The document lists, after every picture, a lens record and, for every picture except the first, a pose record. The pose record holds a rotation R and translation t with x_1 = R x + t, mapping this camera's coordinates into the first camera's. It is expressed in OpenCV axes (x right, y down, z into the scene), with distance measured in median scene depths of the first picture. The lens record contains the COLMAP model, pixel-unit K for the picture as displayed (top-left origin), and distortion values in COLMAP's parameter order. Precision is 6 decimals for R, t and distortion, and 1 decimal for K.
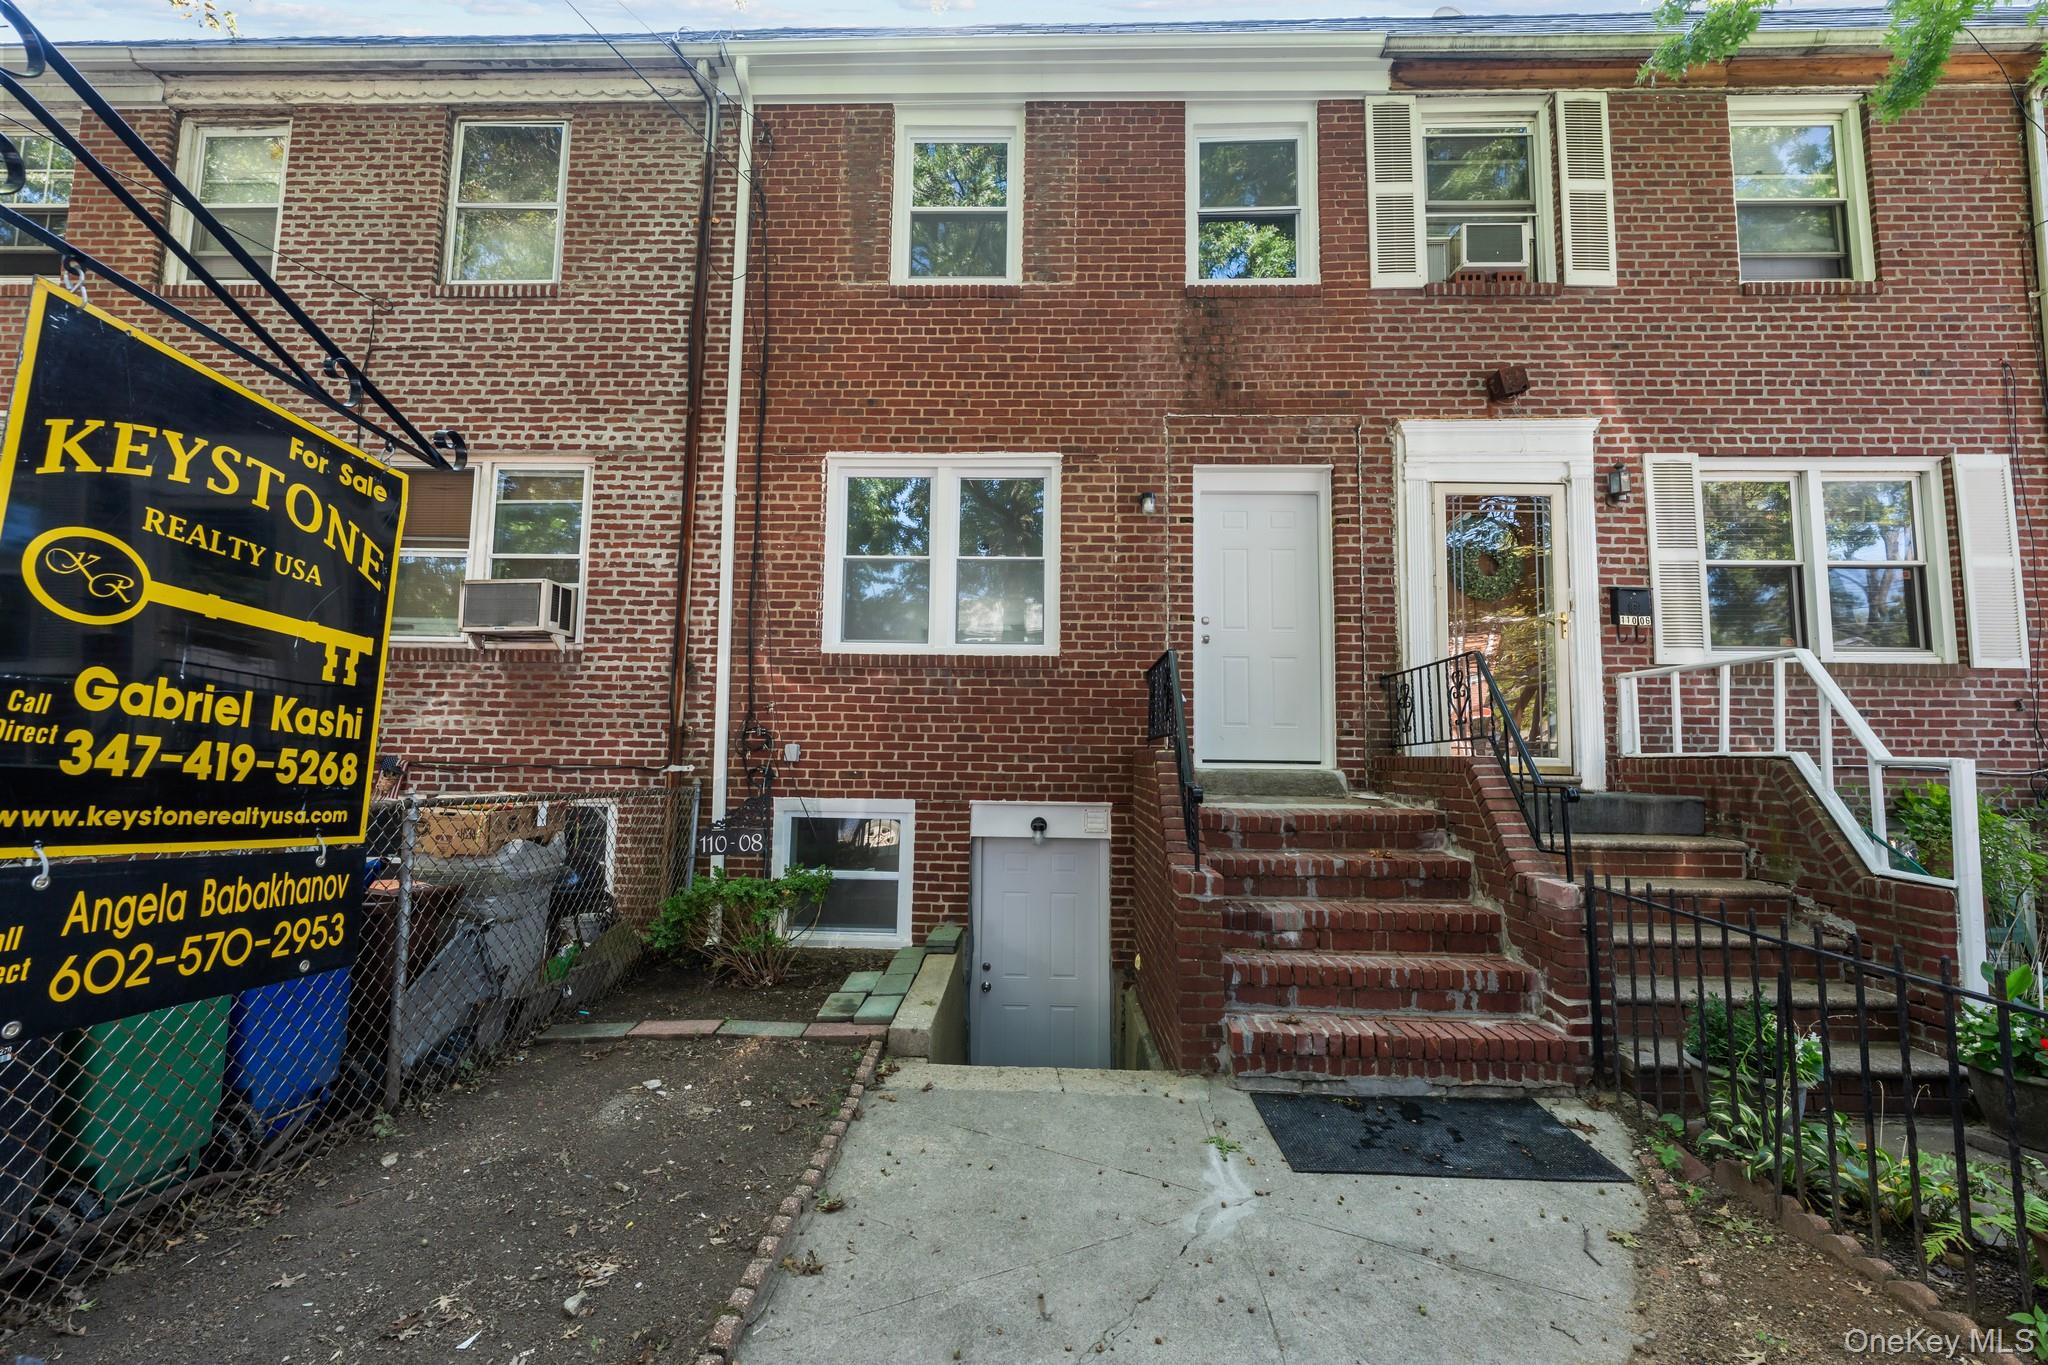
lens RADIAL K [[819.5, 0, 1018.5], [0, 819.5, 682.8], [0, 0, 1]] dist [-0.000286, -0.000698]
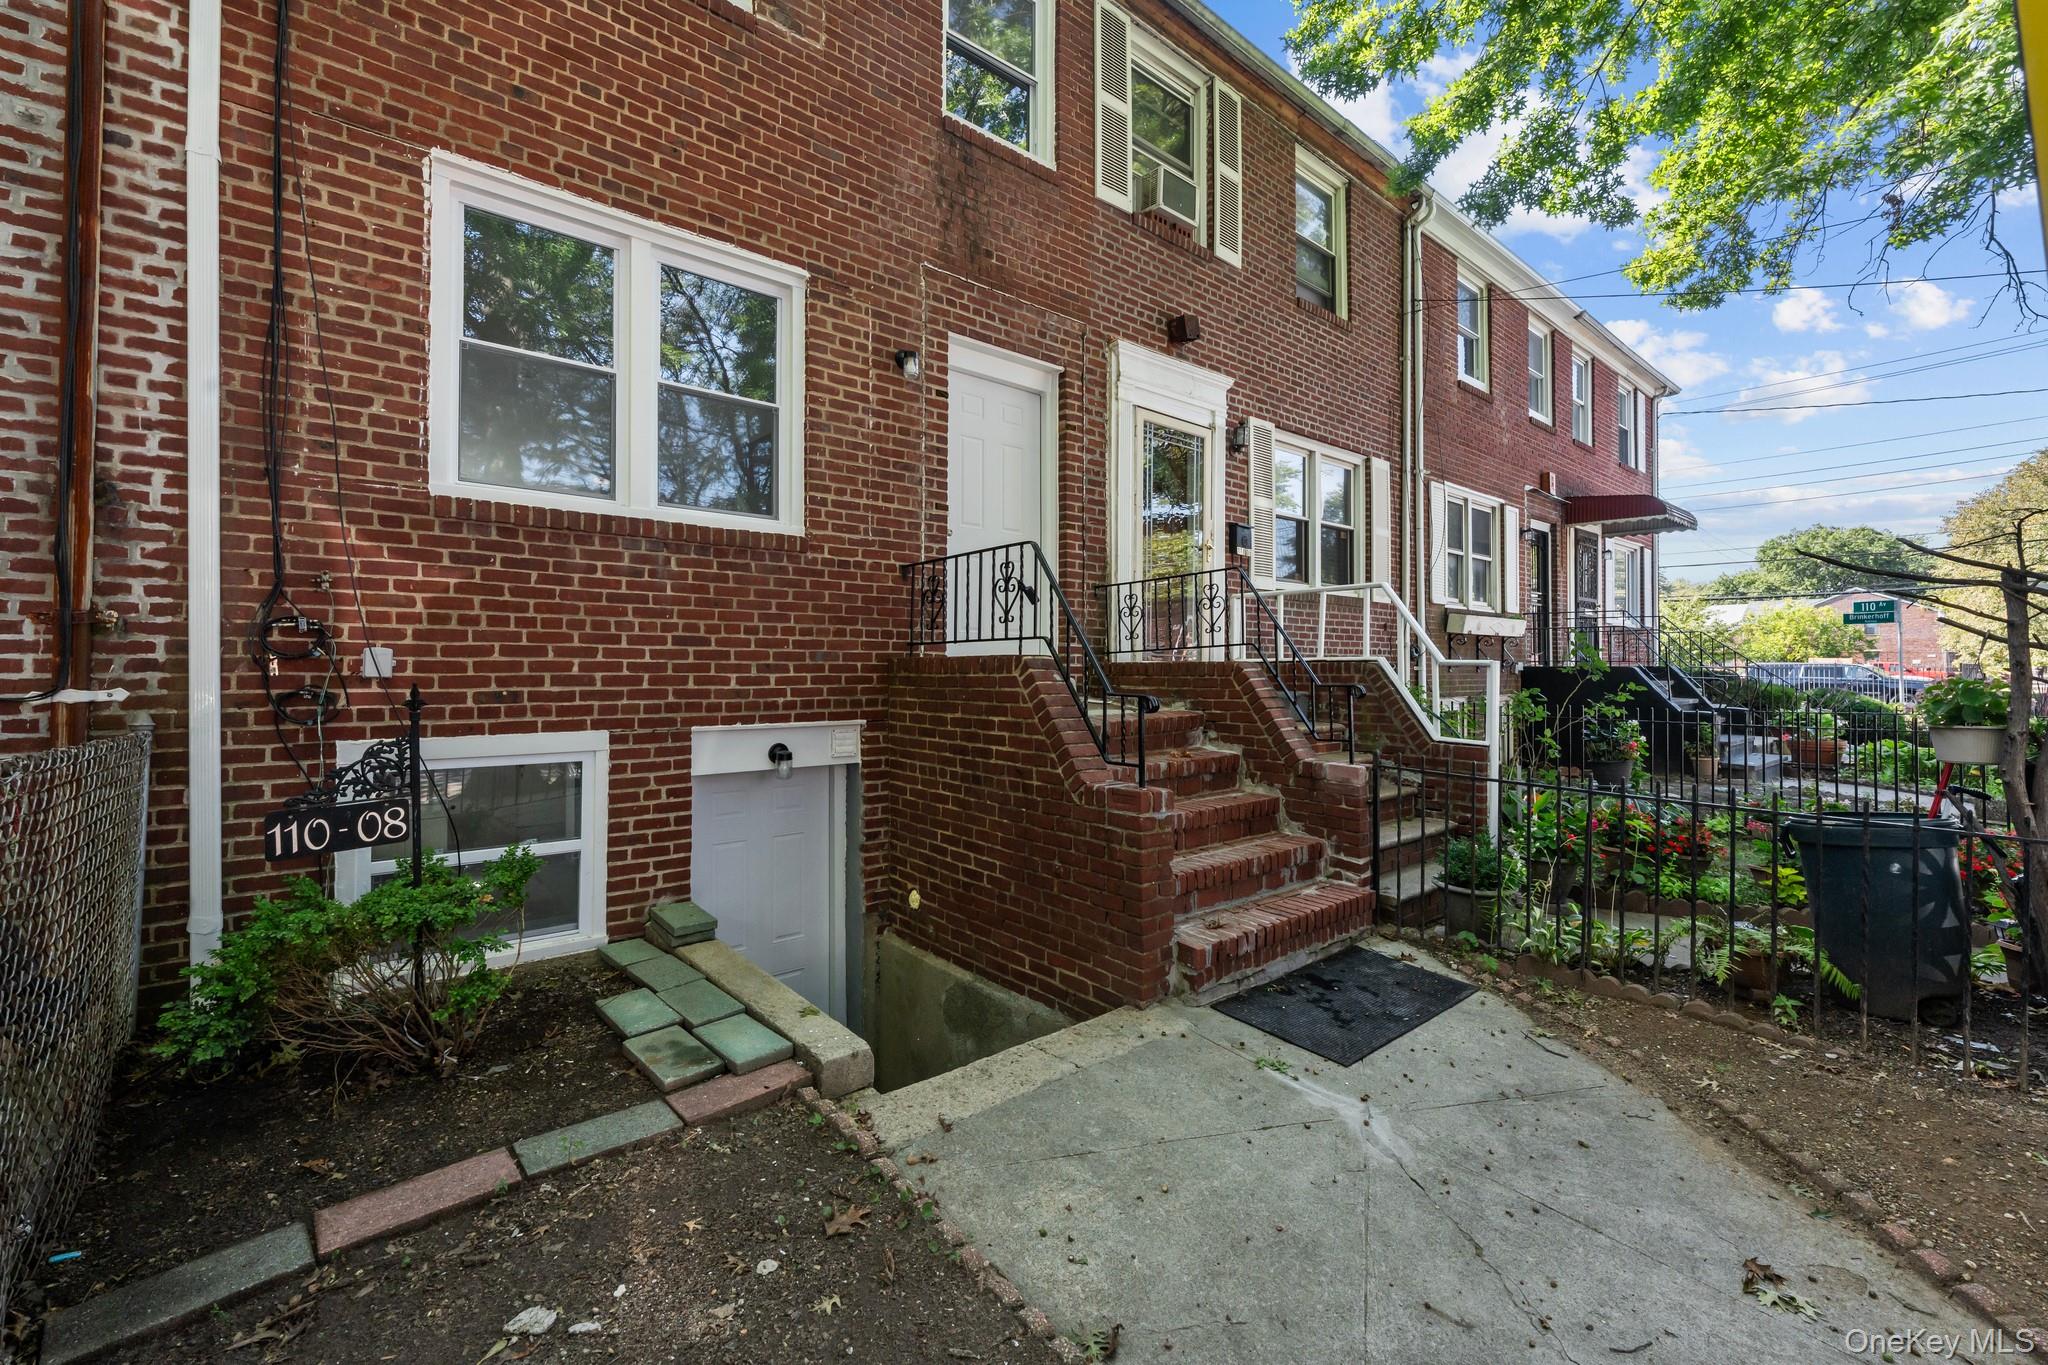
lens RADIAL K [[829.9, 0, 1016.5], [0, 829.9, 659.5], [0, 0, 1]] dist [0.000614, -0.000861]
pose [[0.752471, -0.003604, 0.658615, -0.322257], [-0.050372, 0.996741, 0.063004, 0.023622], [-0.656696, -0.080584, 0.749838, 0.266343]]
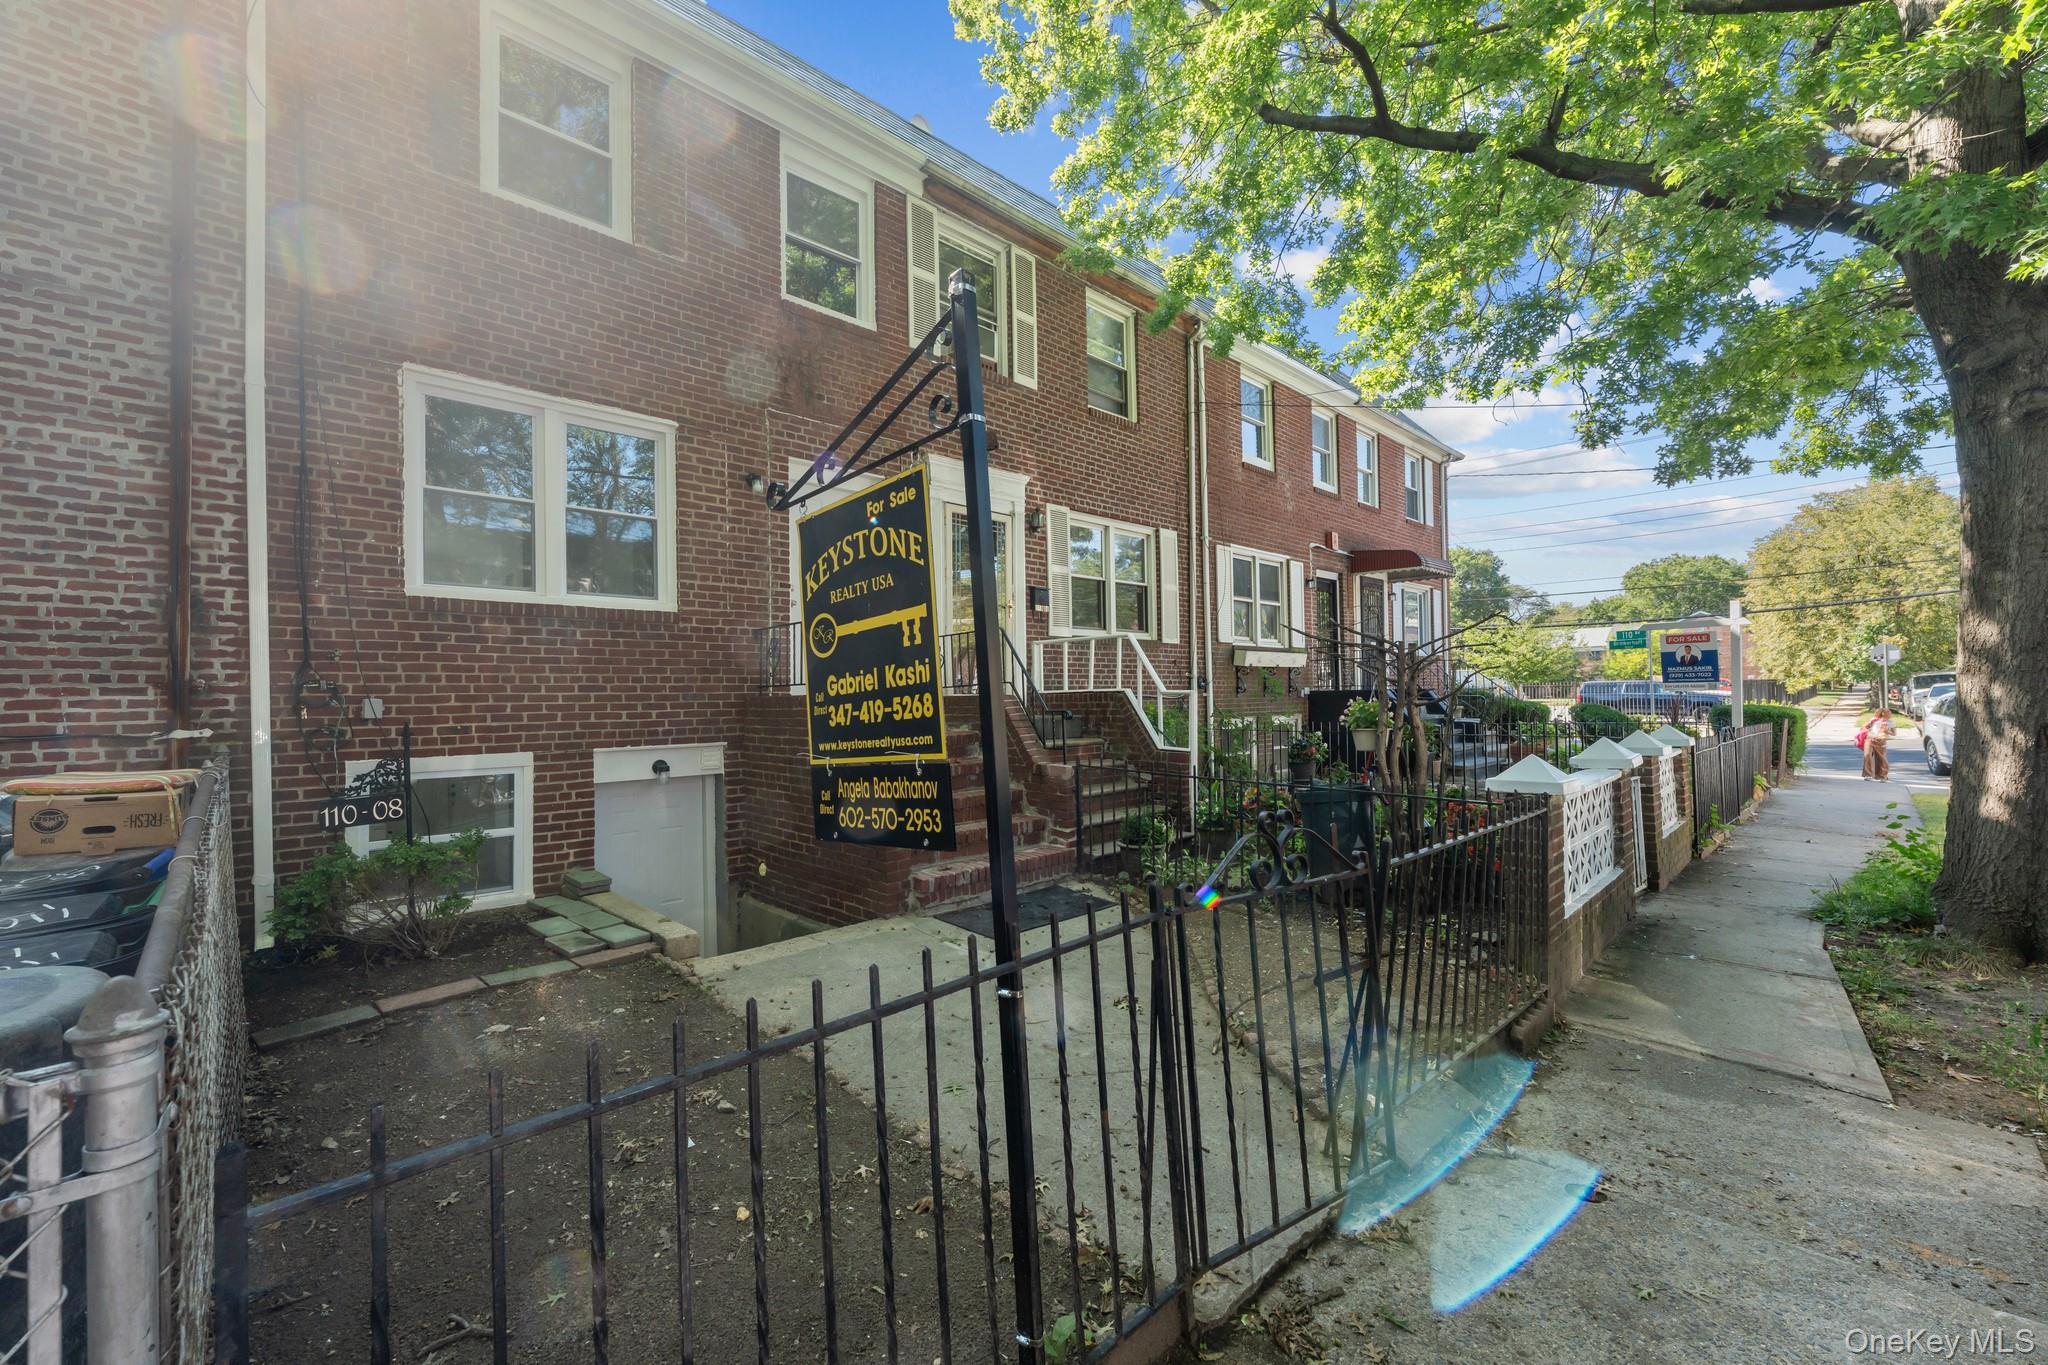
lens RADIAL K [[819.5, 0, 1018.5], [0, 819.5, 682.8], [0, 0, 1]] dist [-0.000286, -0.000698]
pose [[0.698753, -0.011888, 0.715264, -0.417909], [-0.038143, 0.997820, 0.053847, -0.014985], [-0.714345, -0.064908, 0.696777, -0.092781]]
